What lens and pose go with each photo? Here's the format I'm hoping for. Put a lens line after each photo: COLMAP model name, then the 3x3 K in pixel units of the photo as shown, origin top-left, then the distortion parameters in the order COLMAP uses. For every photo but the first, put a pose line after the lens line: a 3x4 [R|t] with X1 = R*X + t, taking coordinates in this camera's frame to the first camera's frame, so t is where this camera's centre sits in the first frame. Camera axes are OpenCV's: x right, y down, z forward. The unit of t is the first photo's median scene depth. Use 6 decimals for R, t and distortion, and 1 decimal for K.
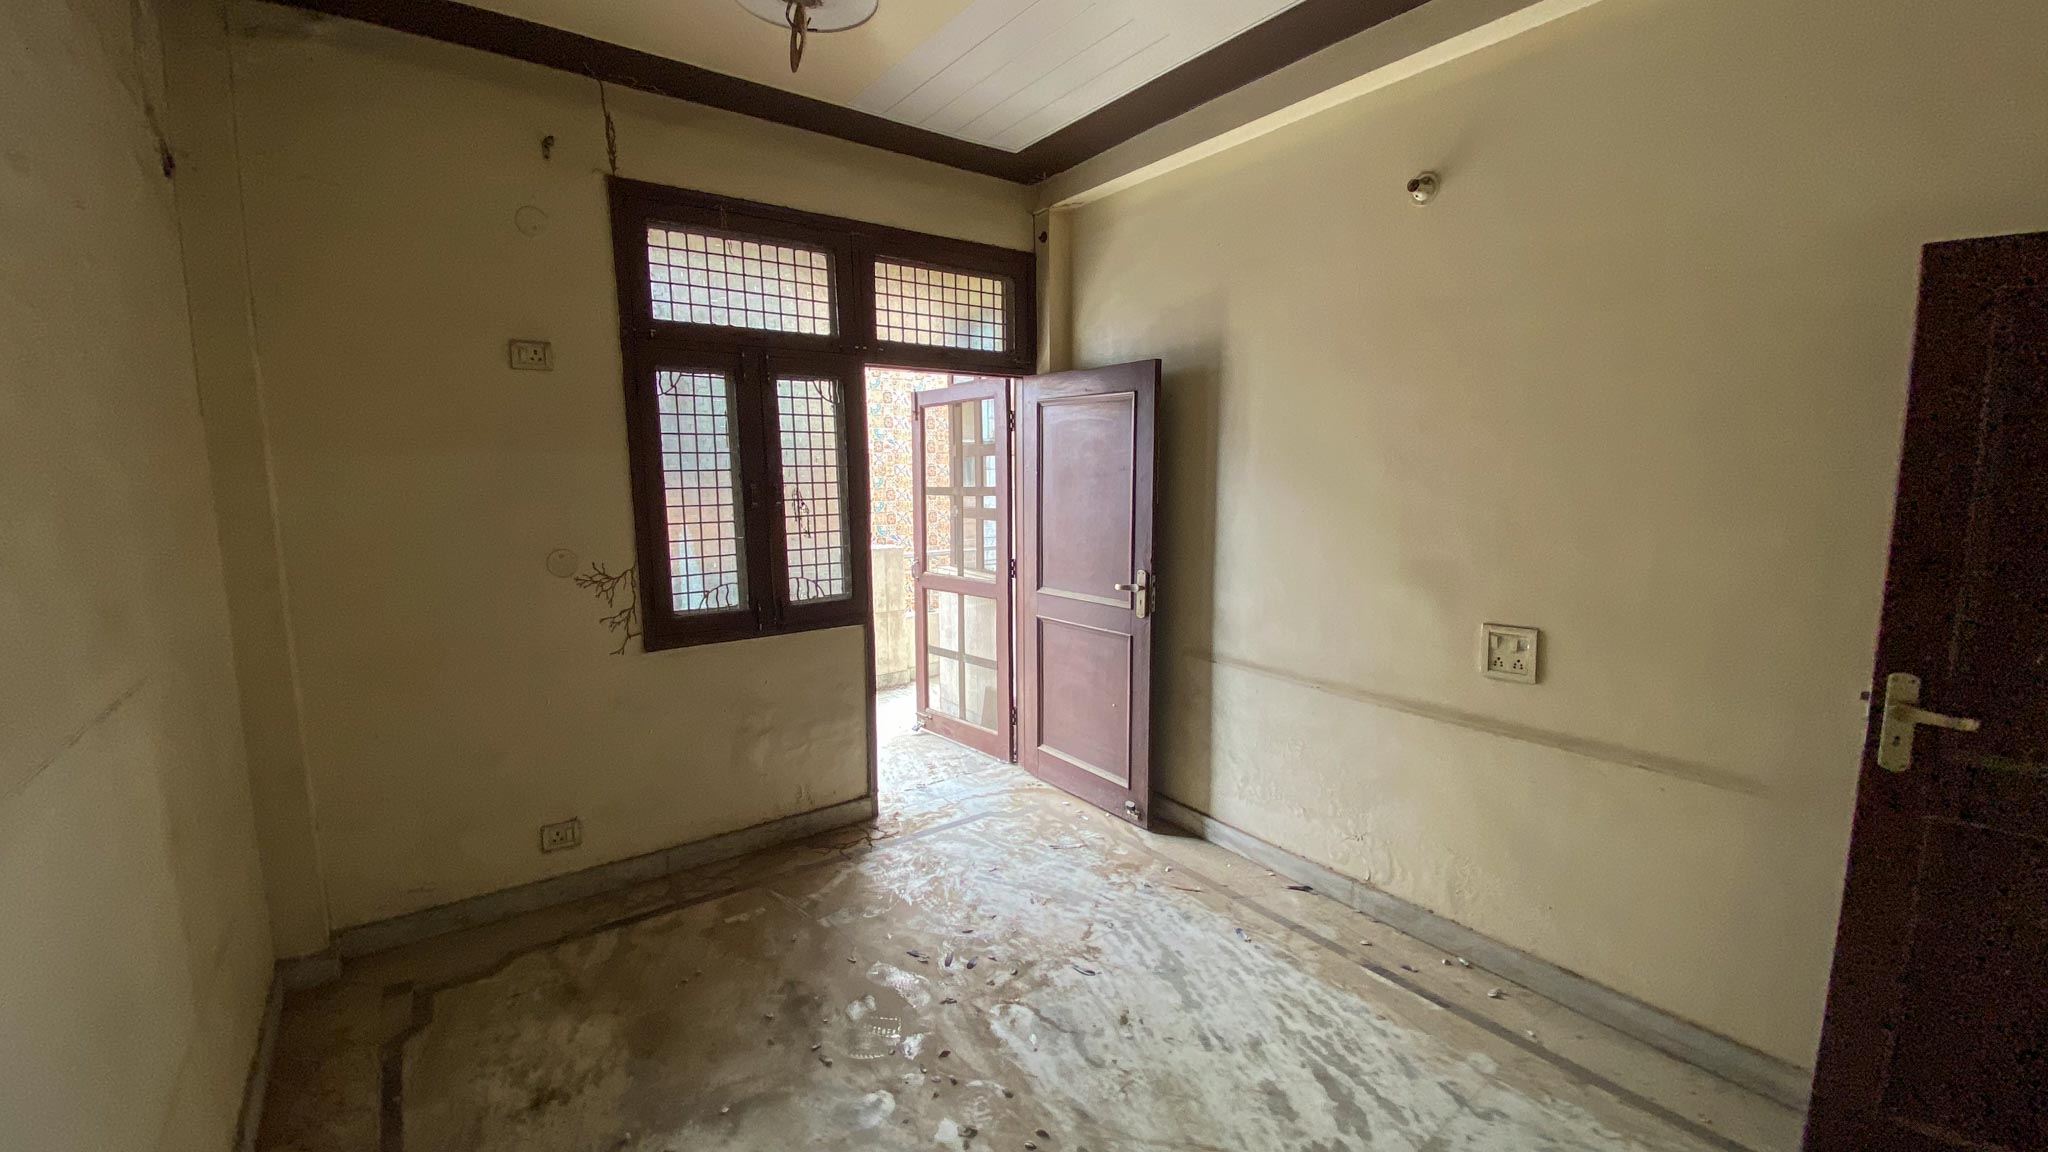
lens RADIAL K [[820.2, 0, 1021.4], [0, 820.2, 573.3], [0, 0, 1]] dist [0.025748, -0.021295]
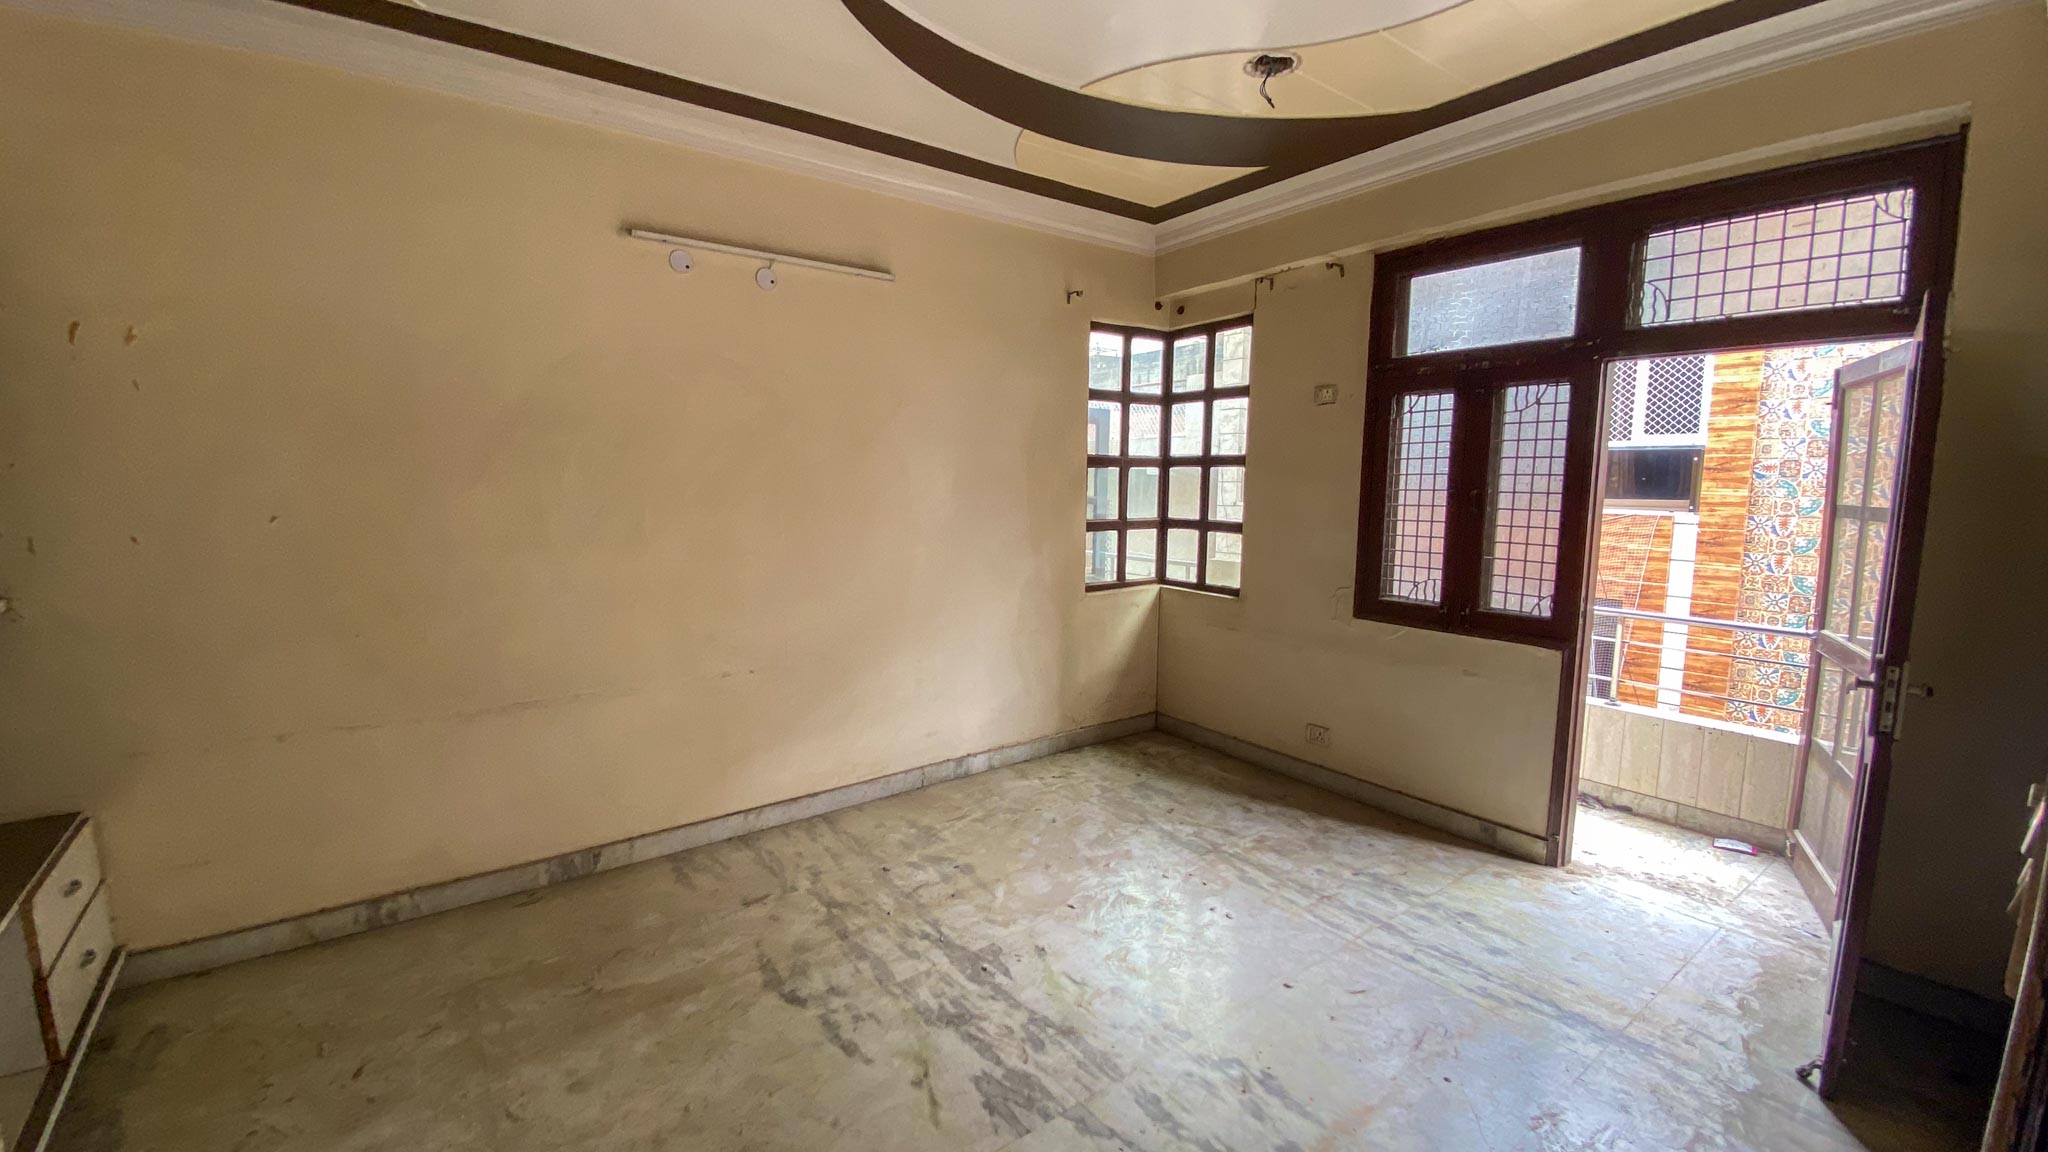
lens RADIAL K [[837.5, 0, 1016.5], [0, 837.5, 573.2], [0, 0, 1]] dist [0.086368, -0.066598]
pose [[-0.011806, 0.125609, -0.992010, 0.799785], [-0.134949, 0.982802, 0.126049, -0.064795], [0.990782, 0.135359, 0.005348, 0.426418]]
